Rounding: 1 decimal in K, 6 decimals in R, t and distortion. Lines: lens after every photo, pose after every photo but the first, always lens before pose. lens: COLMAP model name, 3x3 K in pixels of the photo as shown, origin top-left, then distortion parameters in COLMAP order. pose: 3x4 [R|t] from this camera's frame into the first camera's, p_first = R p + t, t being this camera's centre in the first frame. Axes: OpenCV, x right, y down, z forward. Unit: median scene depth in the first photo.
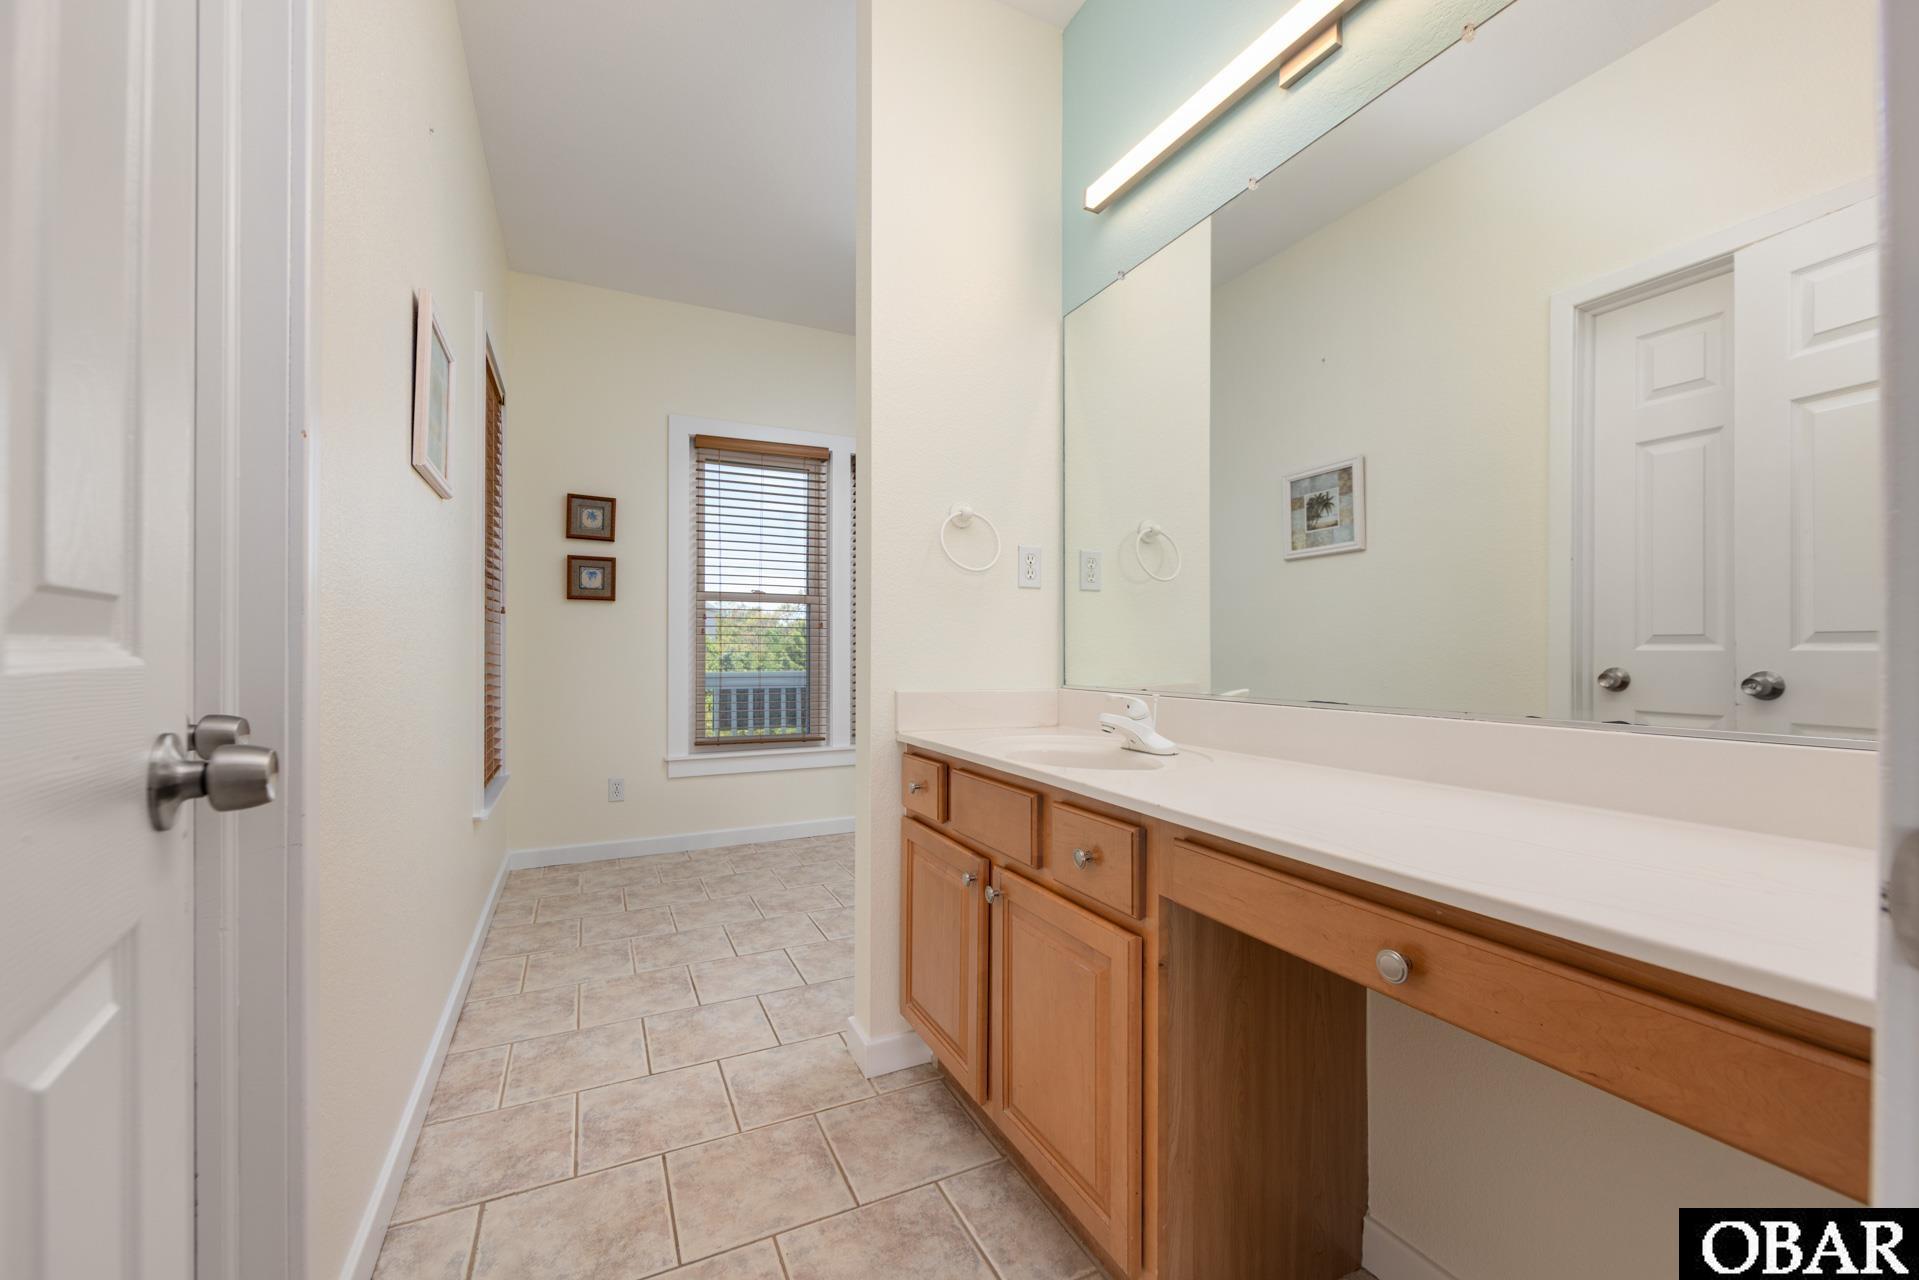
lens RADIAL K [[753.9, 0, 956.7], [0, 753.9, 648.1], [0, 0, 1]] dist [-0.001407, -0.000056]
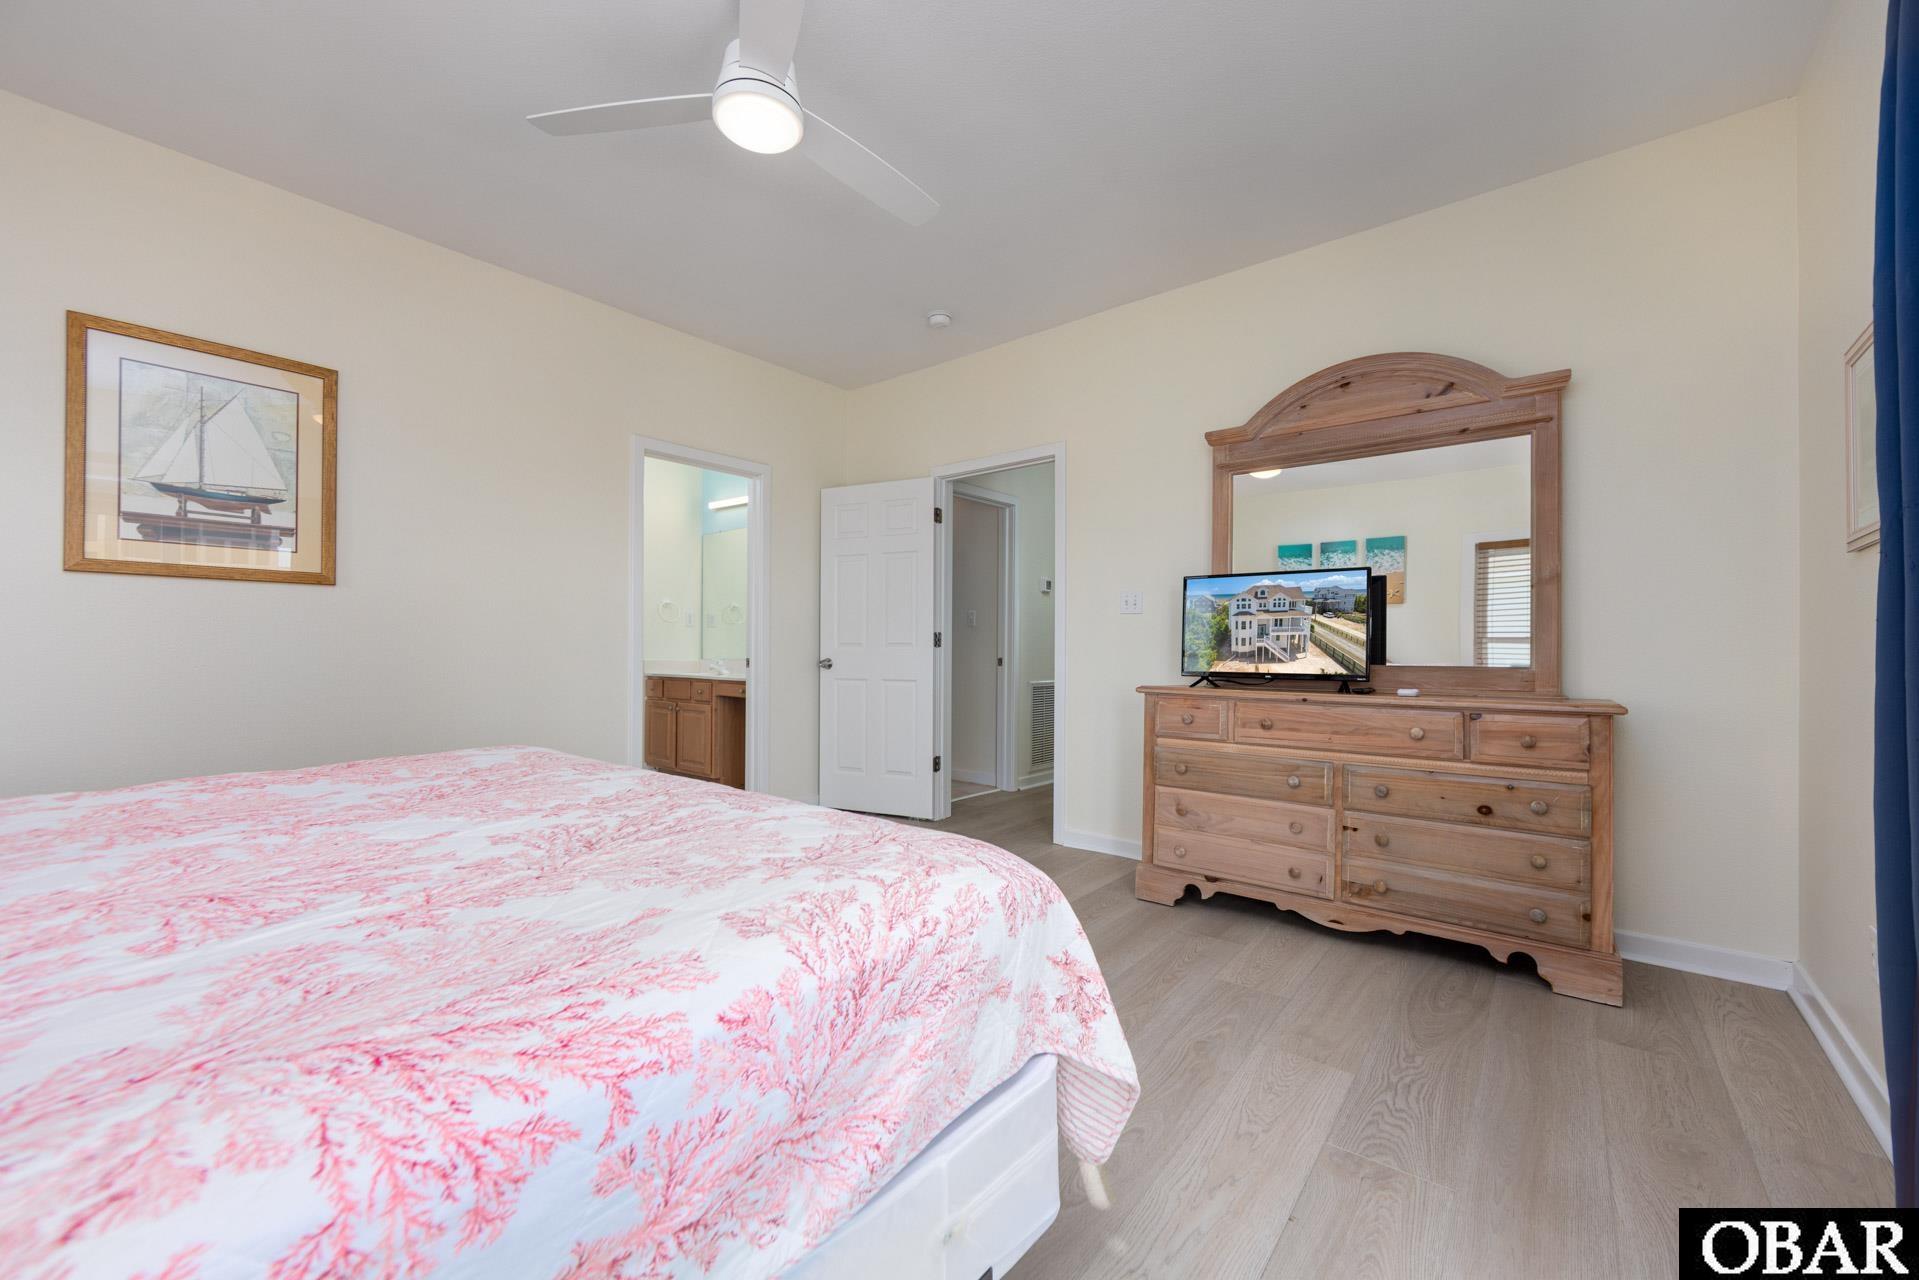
lens RADIAL K [[753.9, 0, 956.7], [0, 753.9, 648.1], [0, 0, 1]] dist [-0.001407, -0.000056]
pose [[0.909273, -0.000258, 0.416200, -0.192556], [-0.003962, 0.999949, 0.009276, -0.026083], [-0.416181, -0.010083, 0.909226, -2.233049]]
